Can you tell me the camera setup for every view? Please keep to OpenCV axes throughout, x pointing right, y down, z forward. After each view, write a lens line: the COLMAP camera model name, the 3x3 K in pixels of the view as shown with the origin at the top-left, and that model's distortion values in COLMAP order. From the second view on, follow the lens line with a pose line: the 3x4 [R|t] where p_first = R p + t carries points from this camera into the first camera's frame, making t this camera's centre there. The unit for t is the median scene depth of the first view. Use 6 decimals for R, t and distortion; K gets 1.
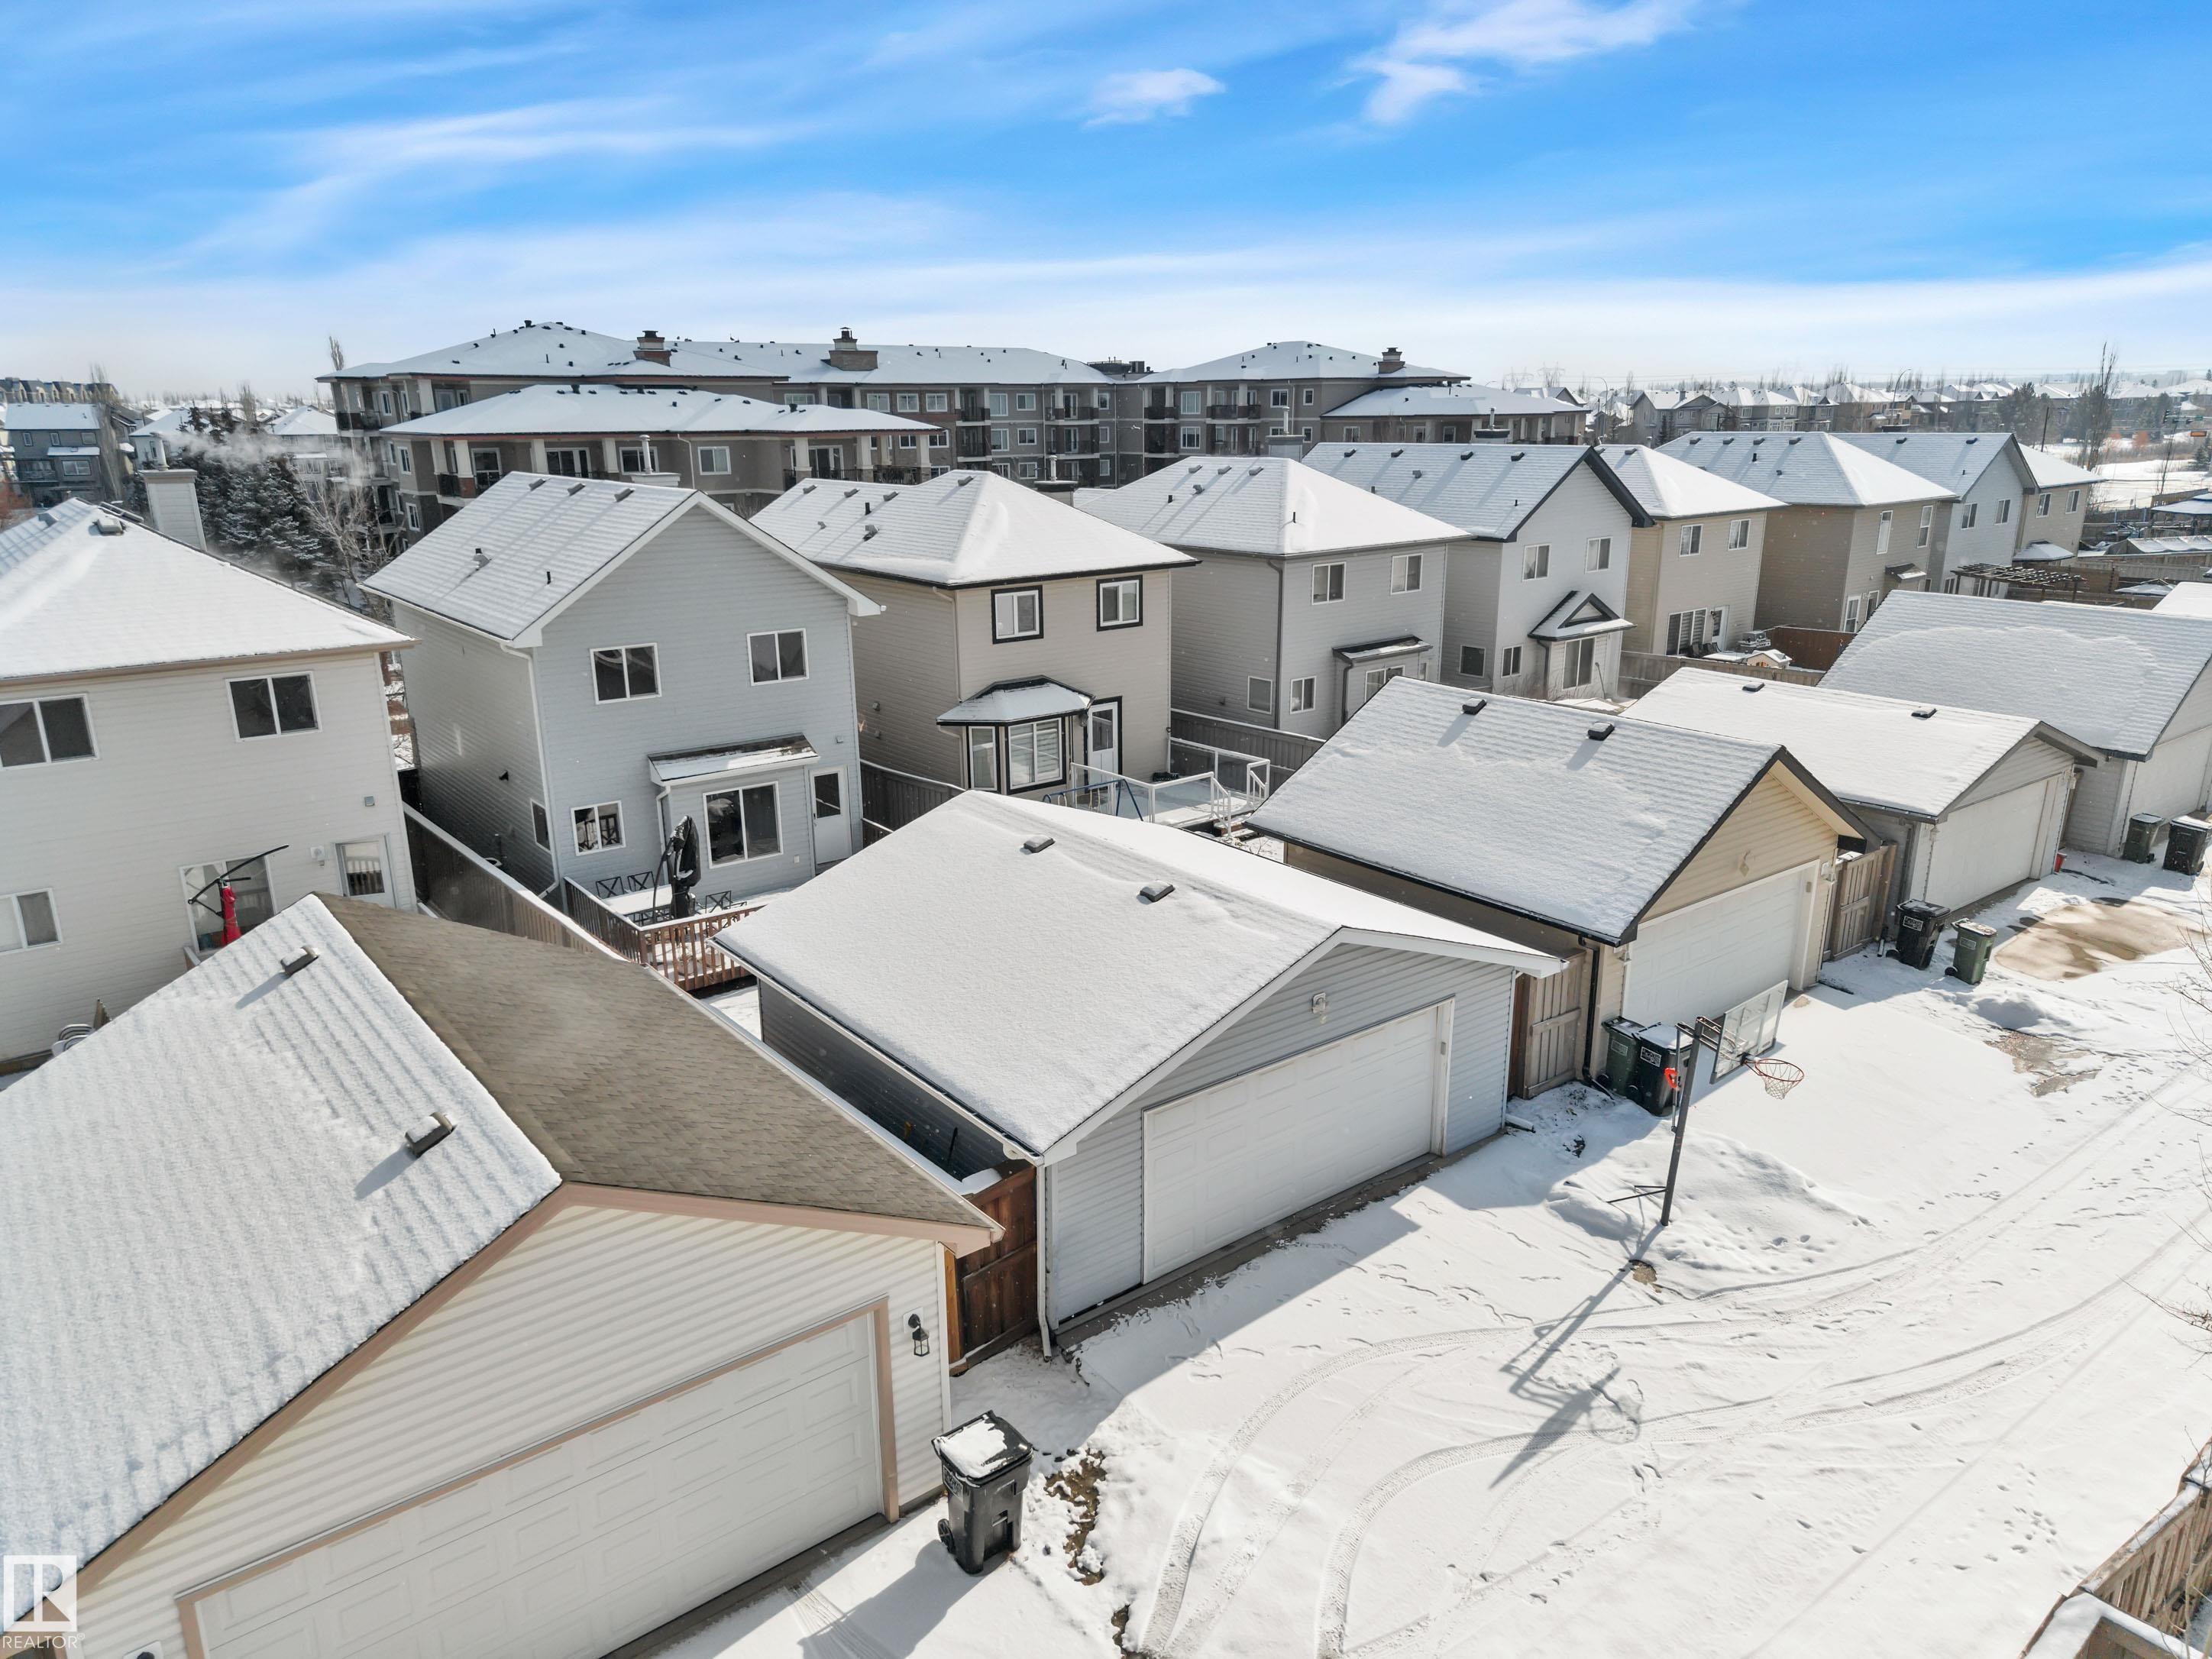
lens RADIAL K [[1471.1, 0, 1102.7], [0, 1471.1, 837.3], [0, 0, 1]] dist [0.051261, -0.020300]
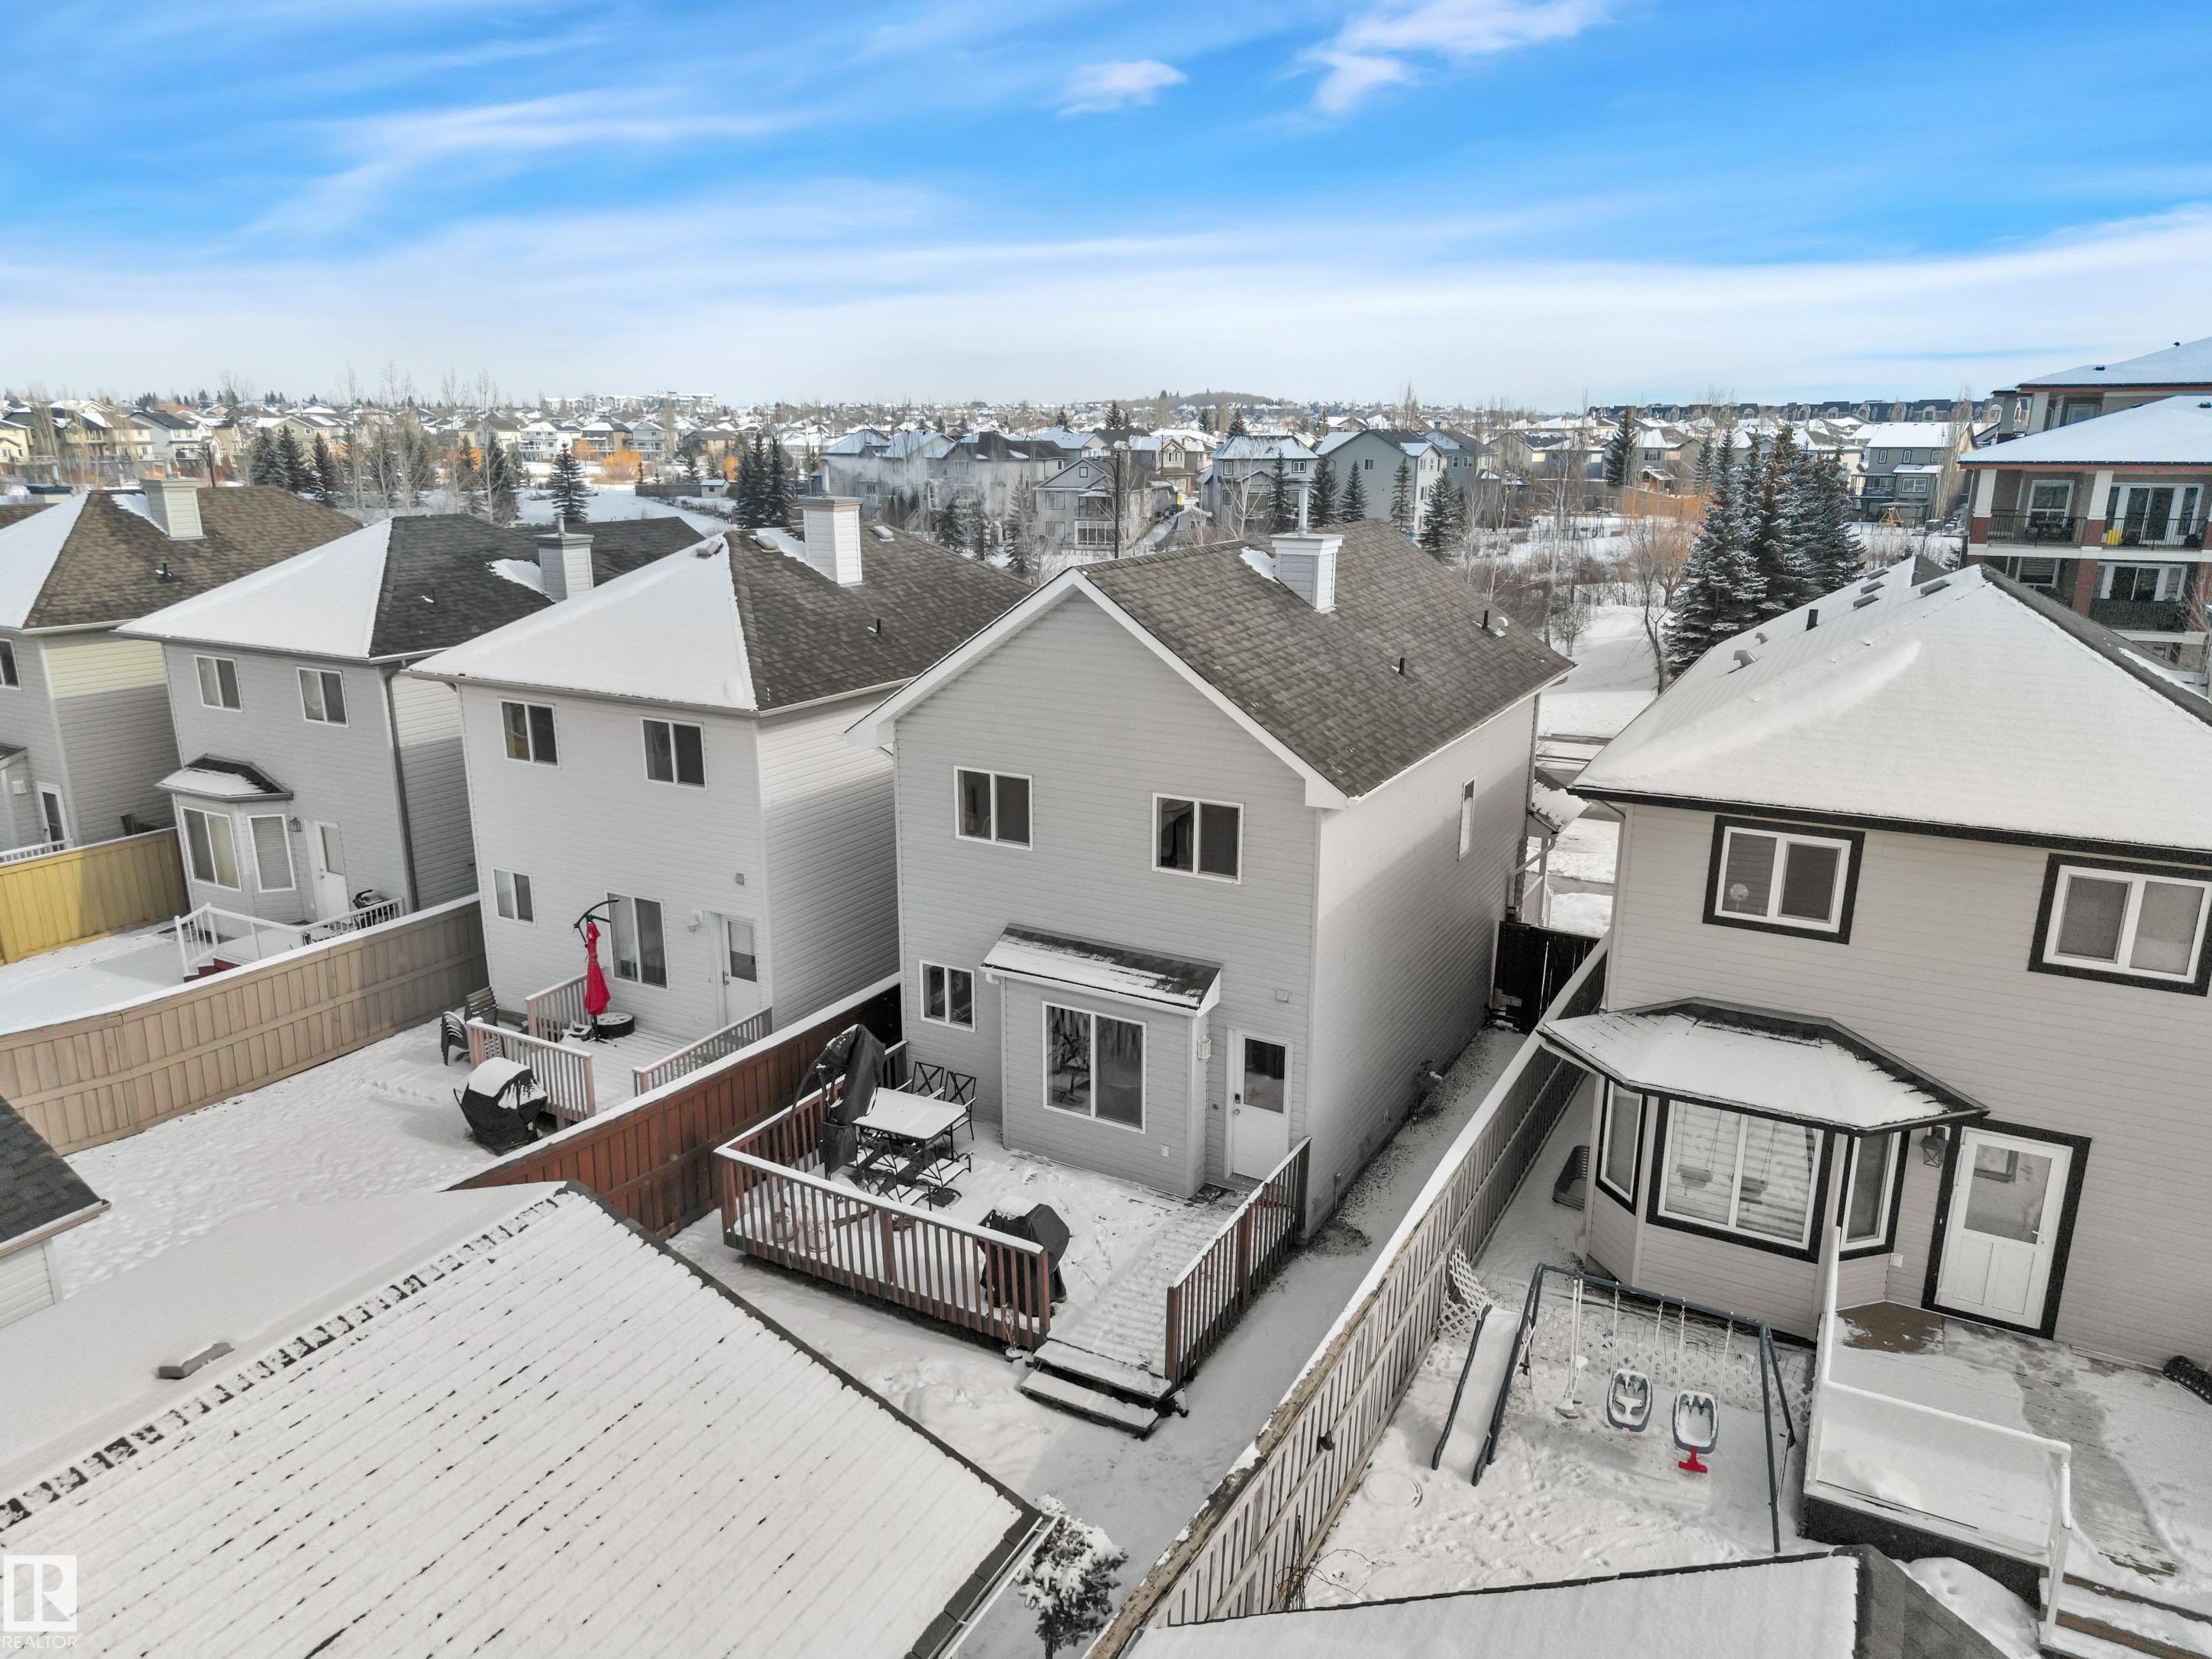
lens RADIAL K [[1471.1, 0, 1111.1], [0, 1471.1, 836.7], [0, 0, 1]] dist [0.051261, -0.020300]
pose [[0.401709, 0.255293, -0.879463, 0.304426], [-0.264690, 0.951735, 0.155371, -0.205436], [0.876681, 0.170371, 0.449893, 0.677900]]
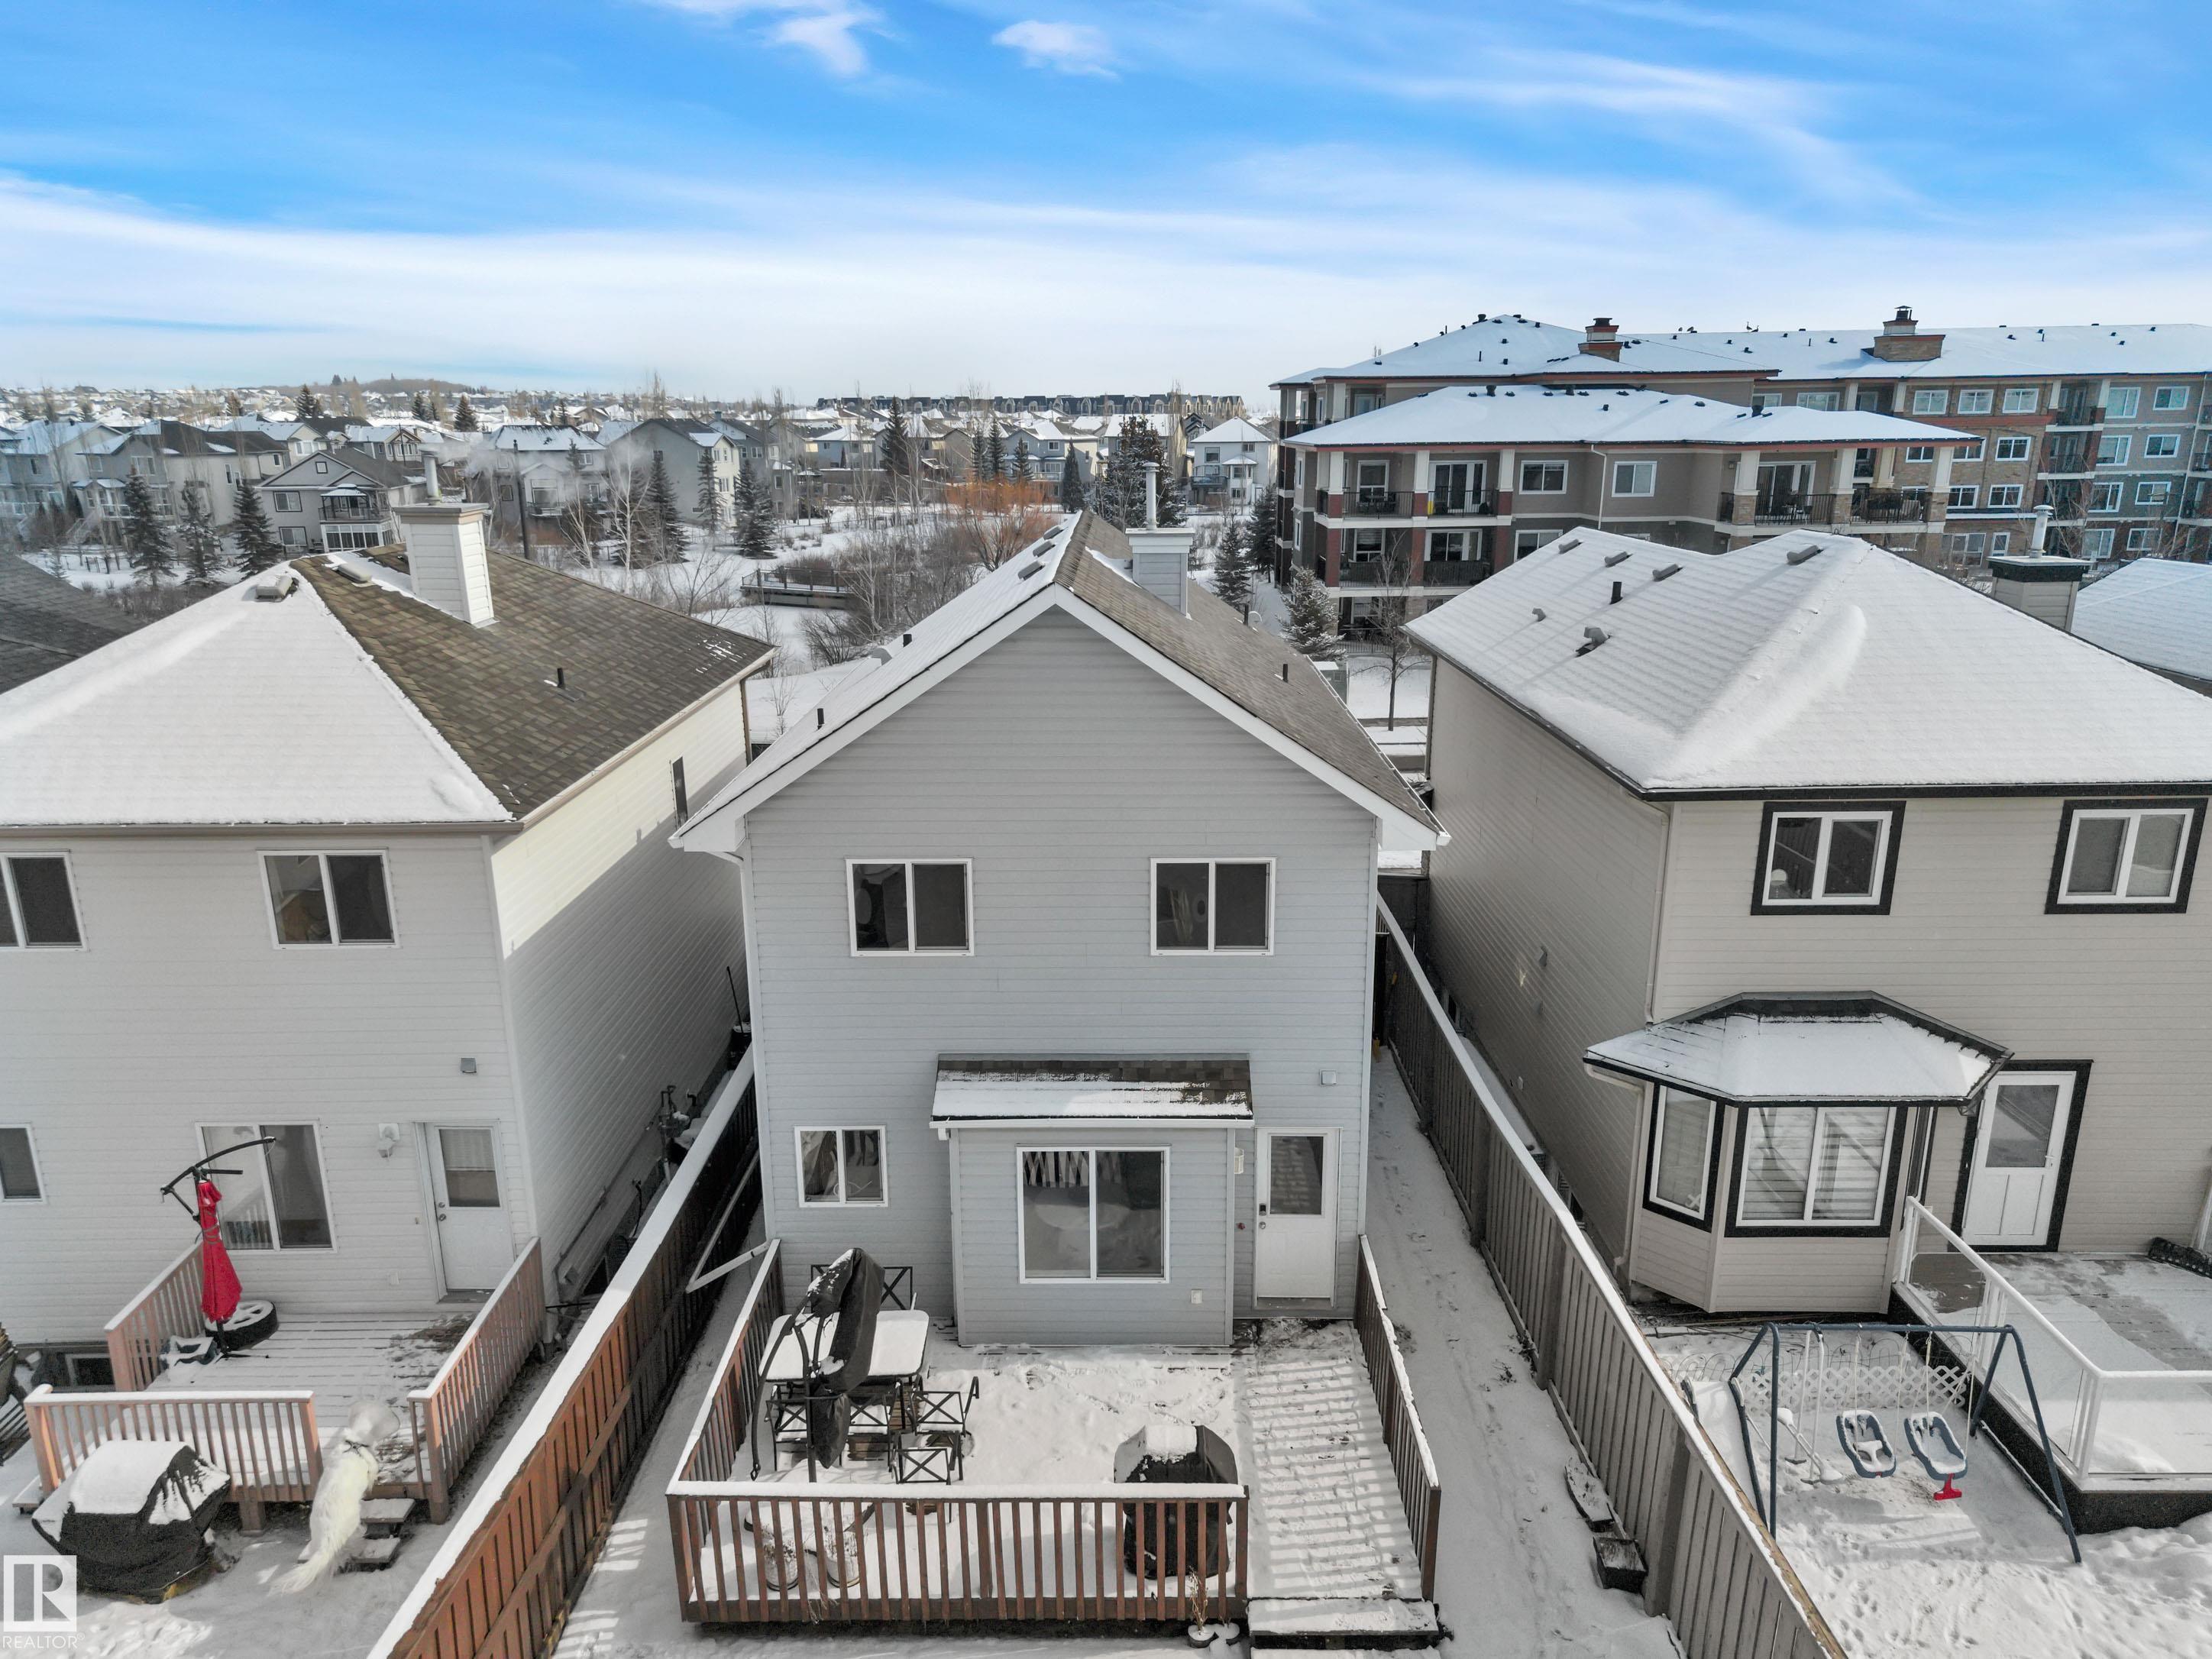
lens RADIAL K [[1471.1, 0, 1109.4], [0, 1471.1, 841.0], [0, 0, 1]] dist [0.051261, -0.020300]
pose [[0.789059, 0.174203, -0.589100, 0.041505], [-0.174644, 0.982994, 0.056757, -0.163476], [0.588969, 0.058098, 0.806064, 0.565165]]
